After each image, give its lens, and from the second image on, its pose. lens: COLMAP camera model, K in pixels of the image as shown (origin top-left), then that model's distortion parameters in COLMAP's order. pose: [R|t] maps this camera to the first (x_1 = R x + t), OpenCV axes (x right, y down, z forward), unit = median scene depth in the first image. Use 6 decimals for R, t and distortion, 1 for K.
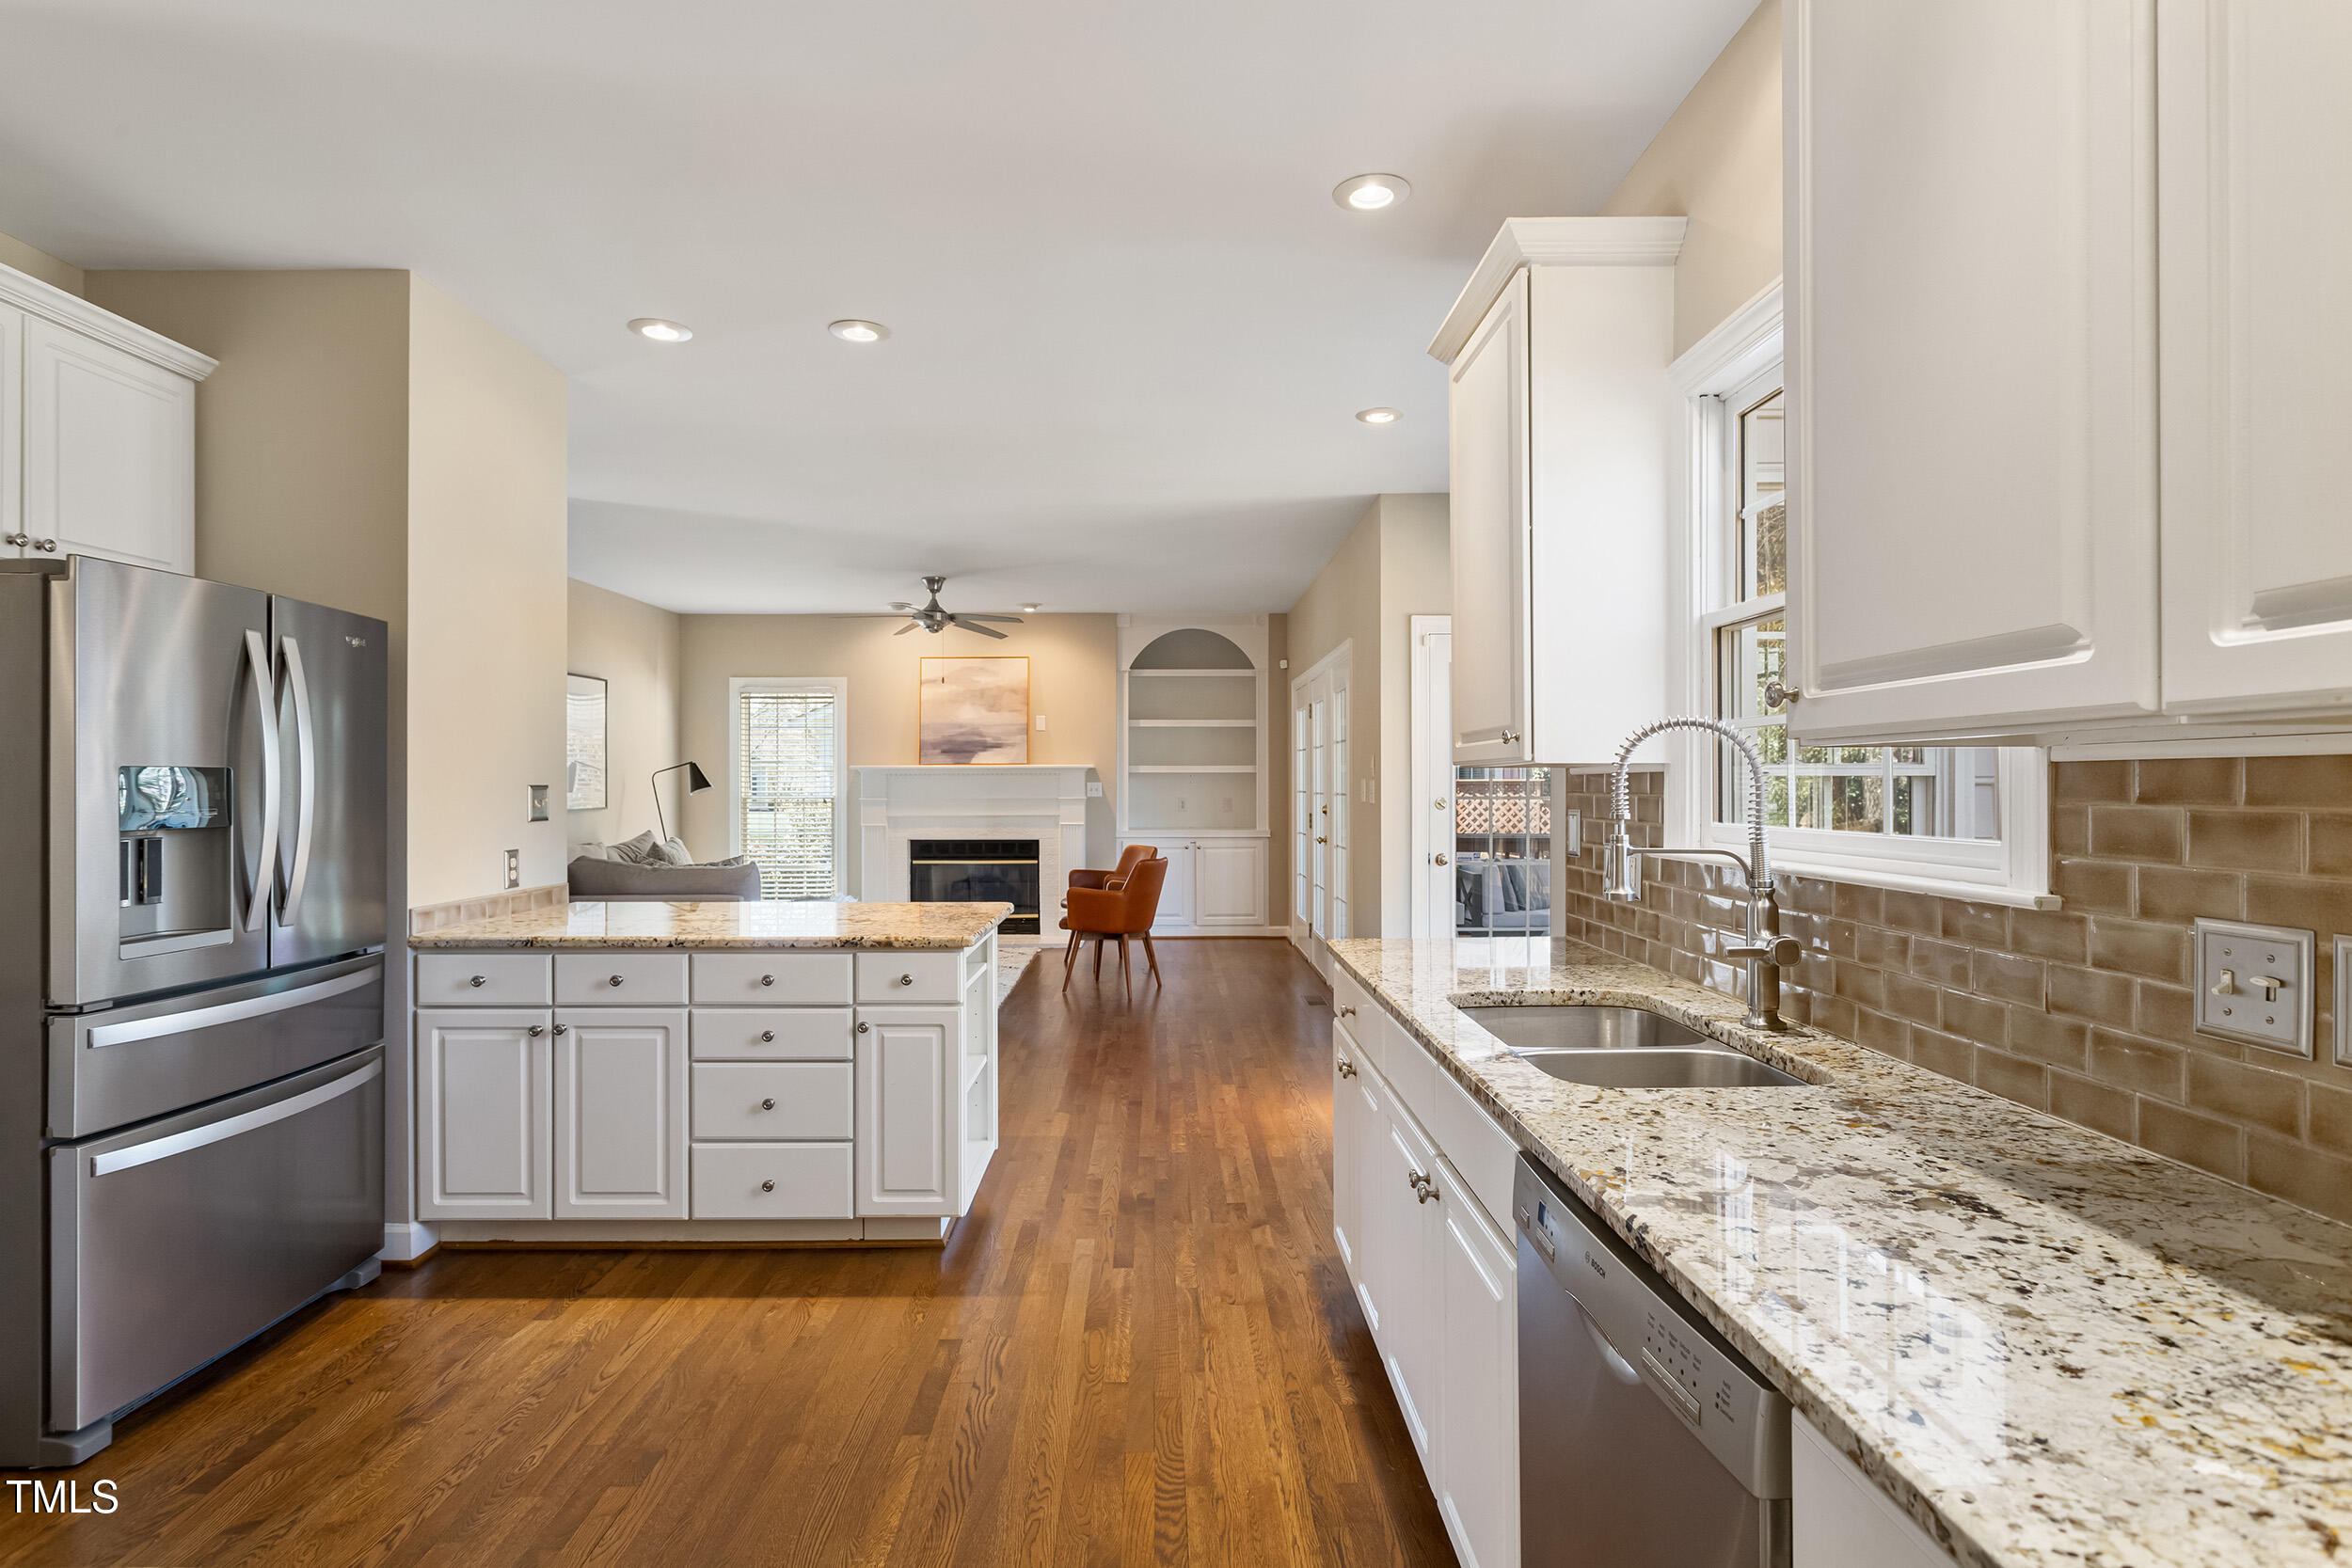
lens RADIAL K [[1182.8, 0, 1182.5], [0, 1182.8, 781.5], [0, 0, 1]] dist [-0.013608, 0.006927]
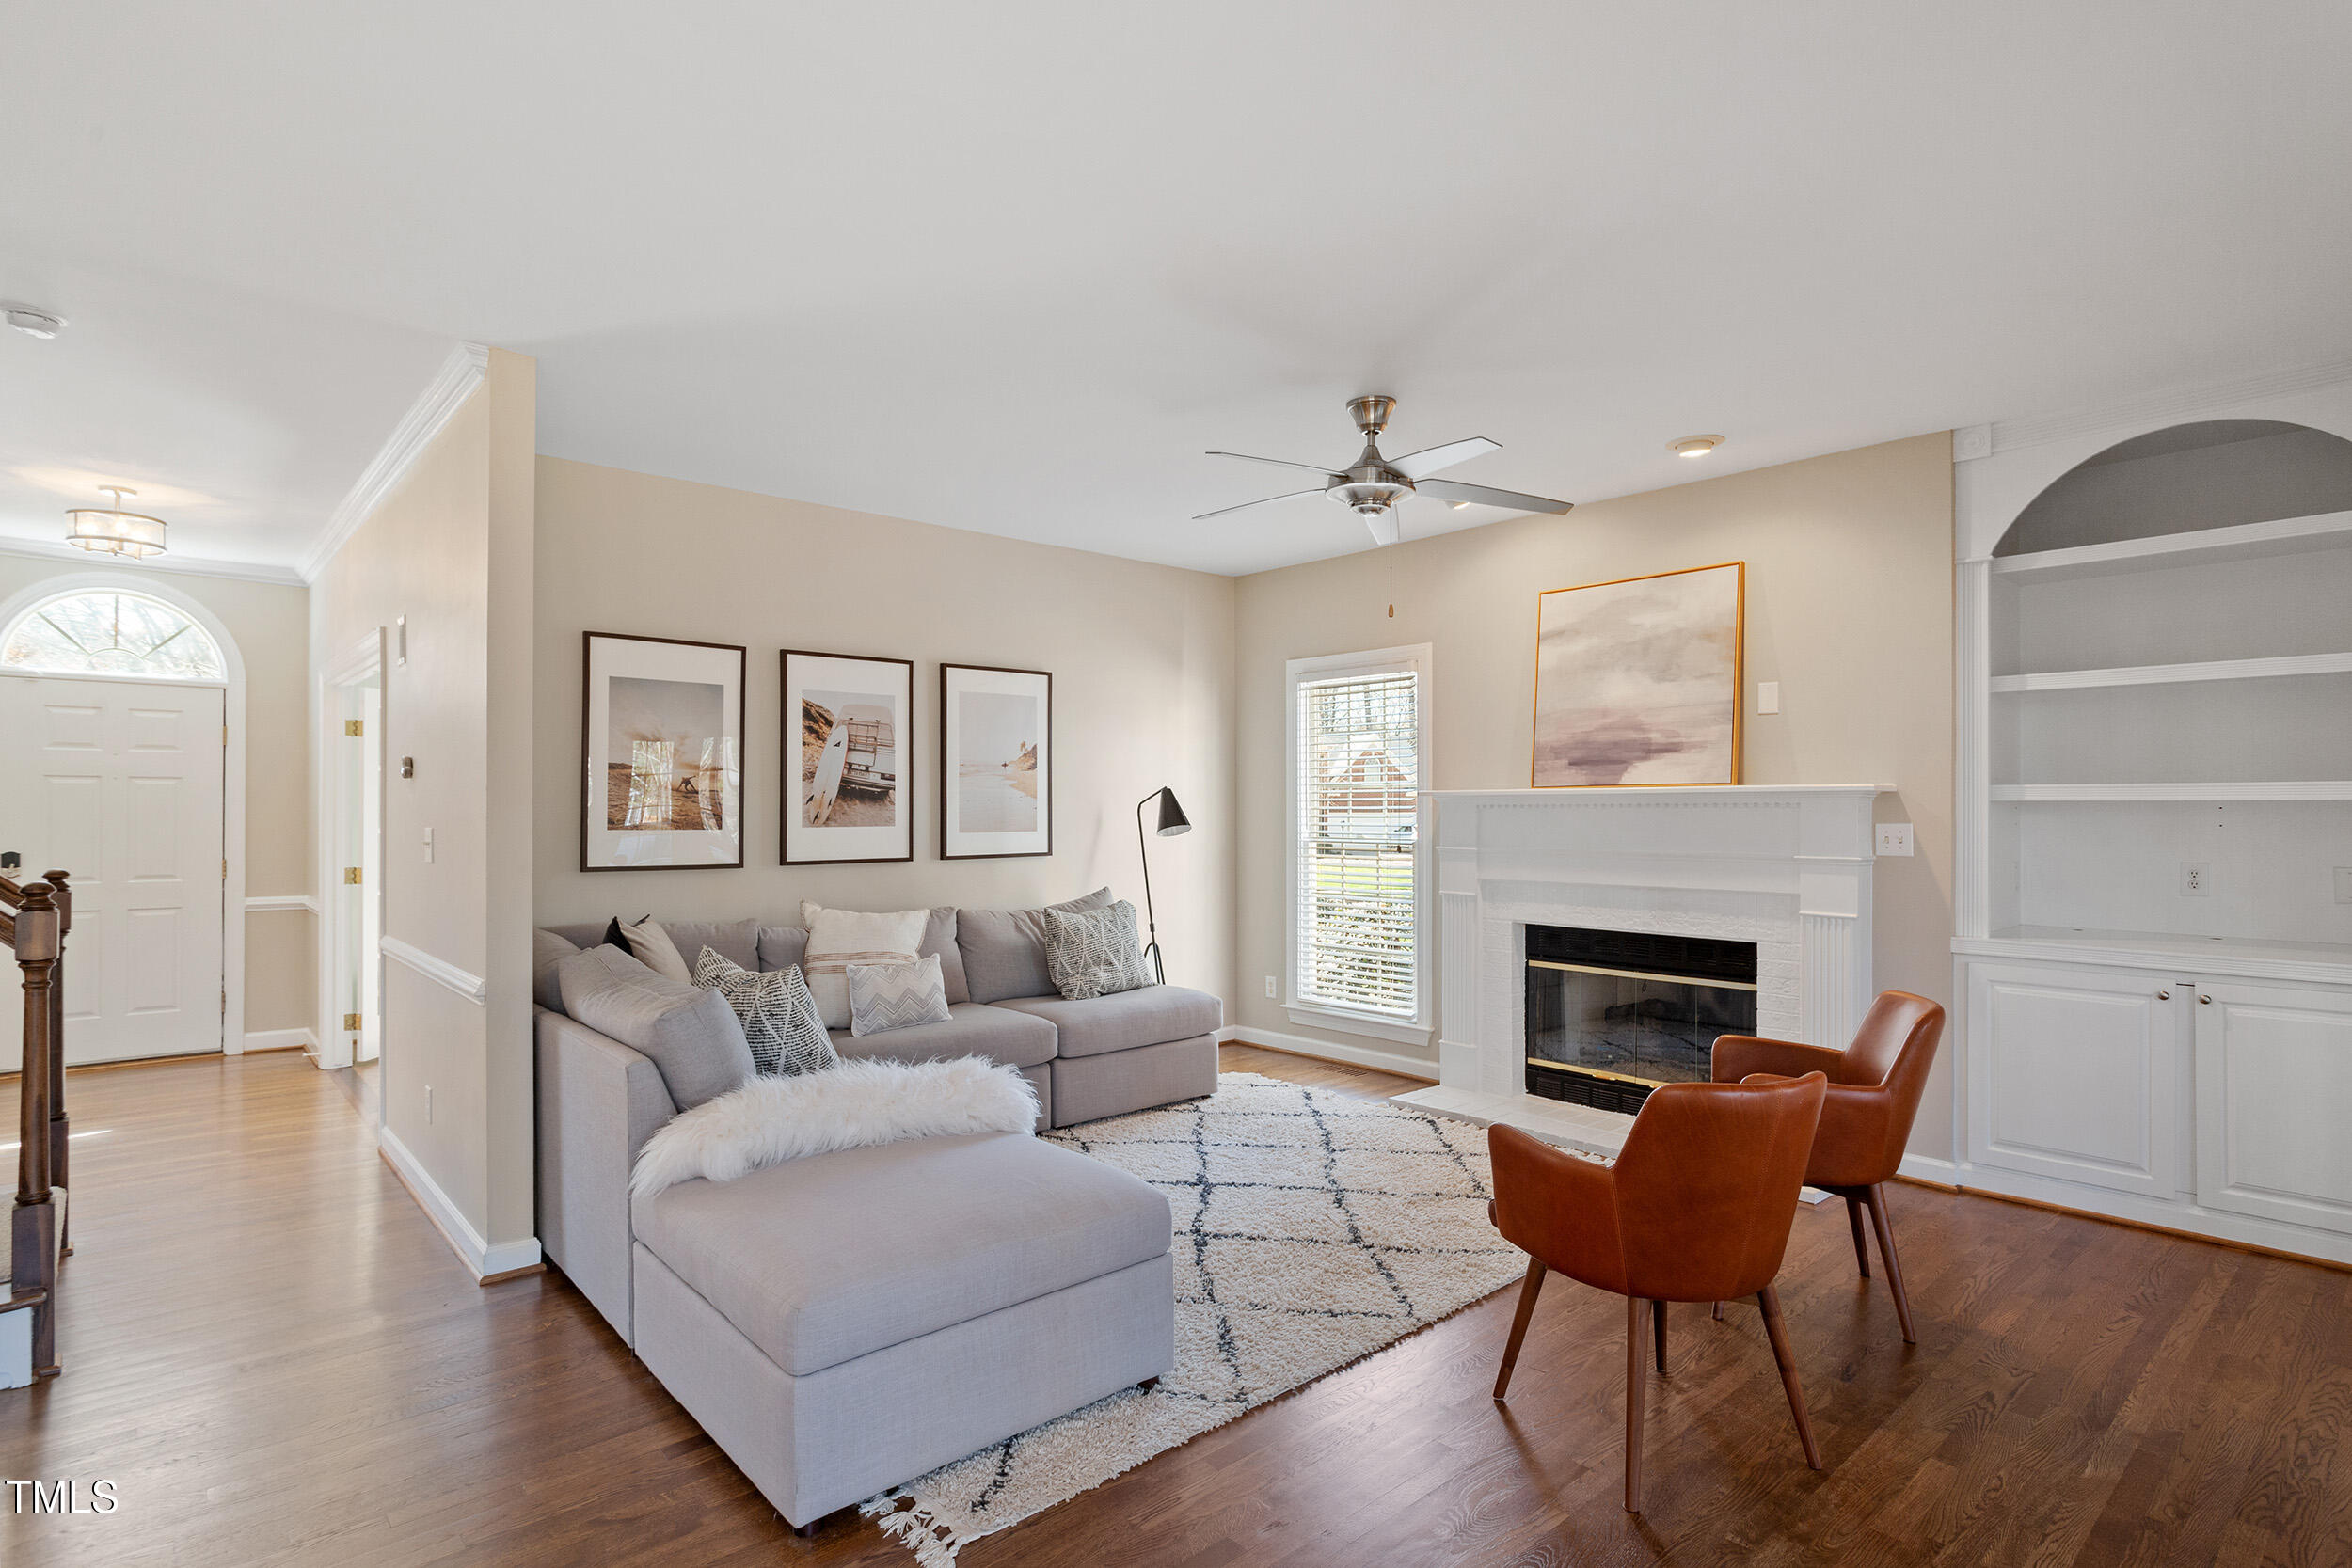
lens RADIAL K [[1182.8, 0, 1177.7], [0, 1182.8, 802.0], [0, 0, 1]] dist [-0.013608, 0.006927]
pose [[0.654939, -0.000997, -0.755681, 0.232219], [-0.000872, 0.999997, -0.002076, -0.017660], [0.755682, 0.002018, 0.654936, 1.435677]]
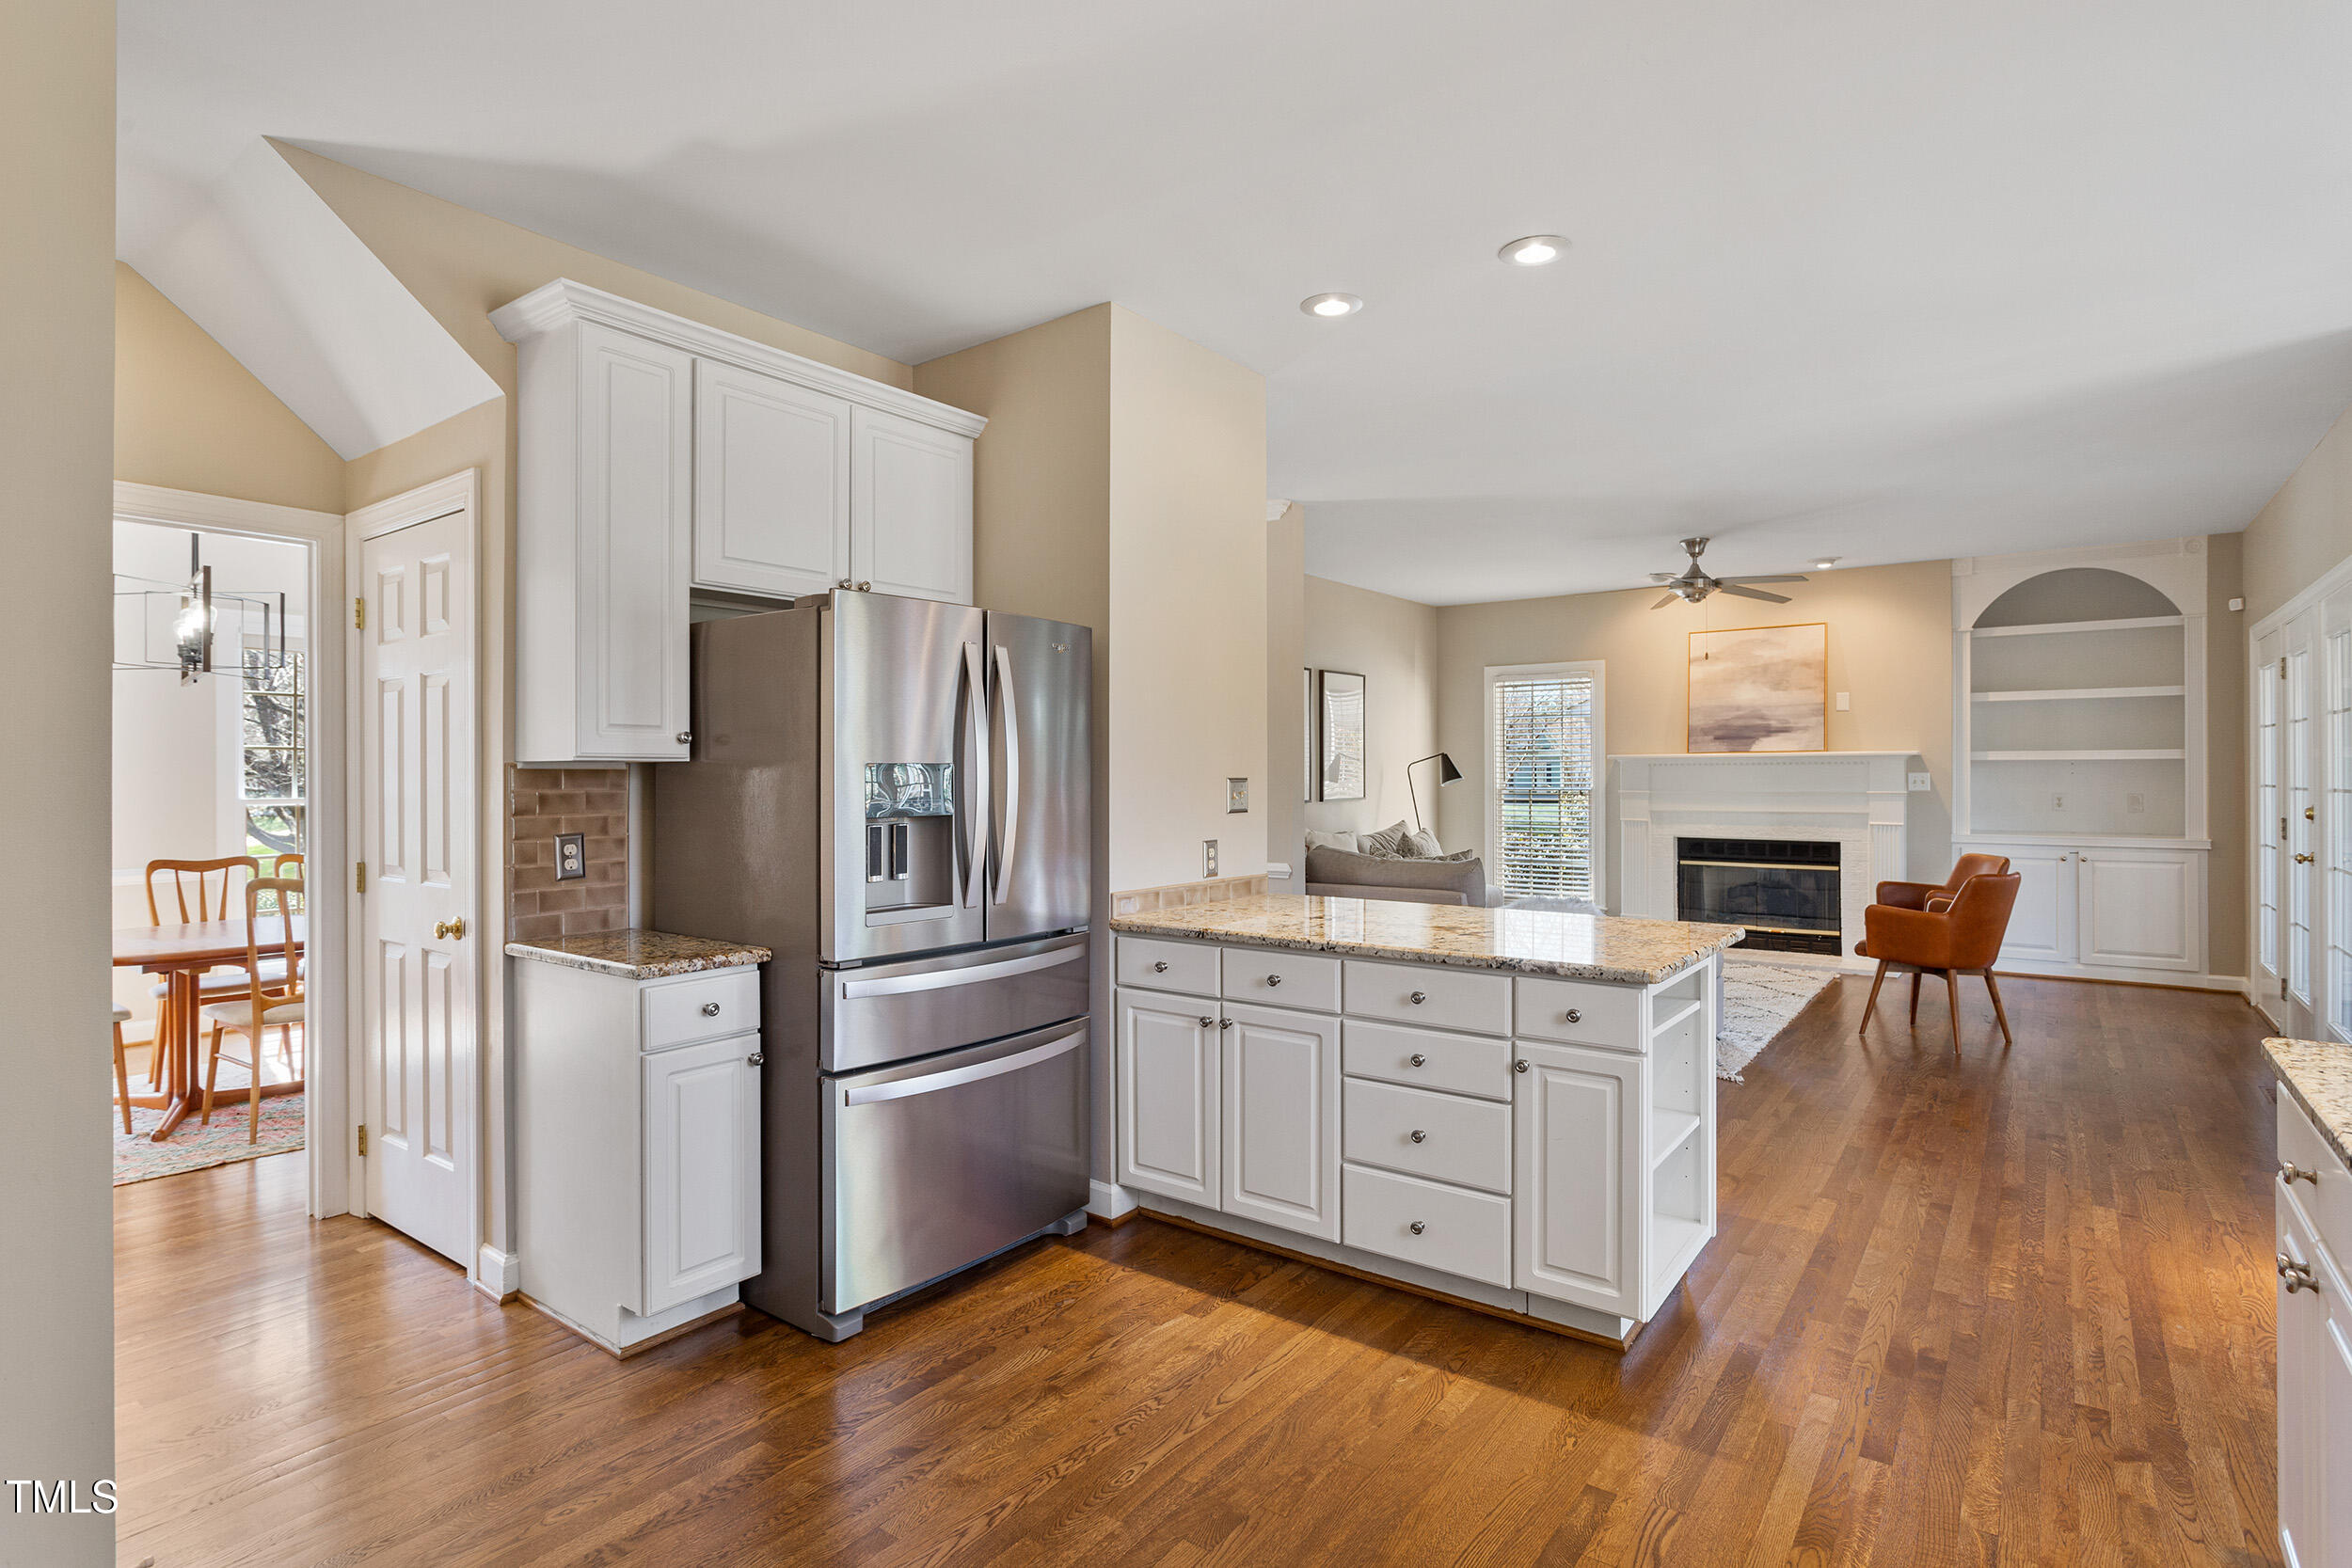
lens RADIAL K [[1182.8, 0, 1164.3], [0, 1182.8, 773.0], [0, 0, 1]] dist [-0.013608, 0.006927]
pose [[0.786490, -0.000913, -0.617602, 0.045132], [0.001815, 0.999998, 0.000833, -0.002424], [0.617600, -0.001776, 0.786490, 0.161629]]
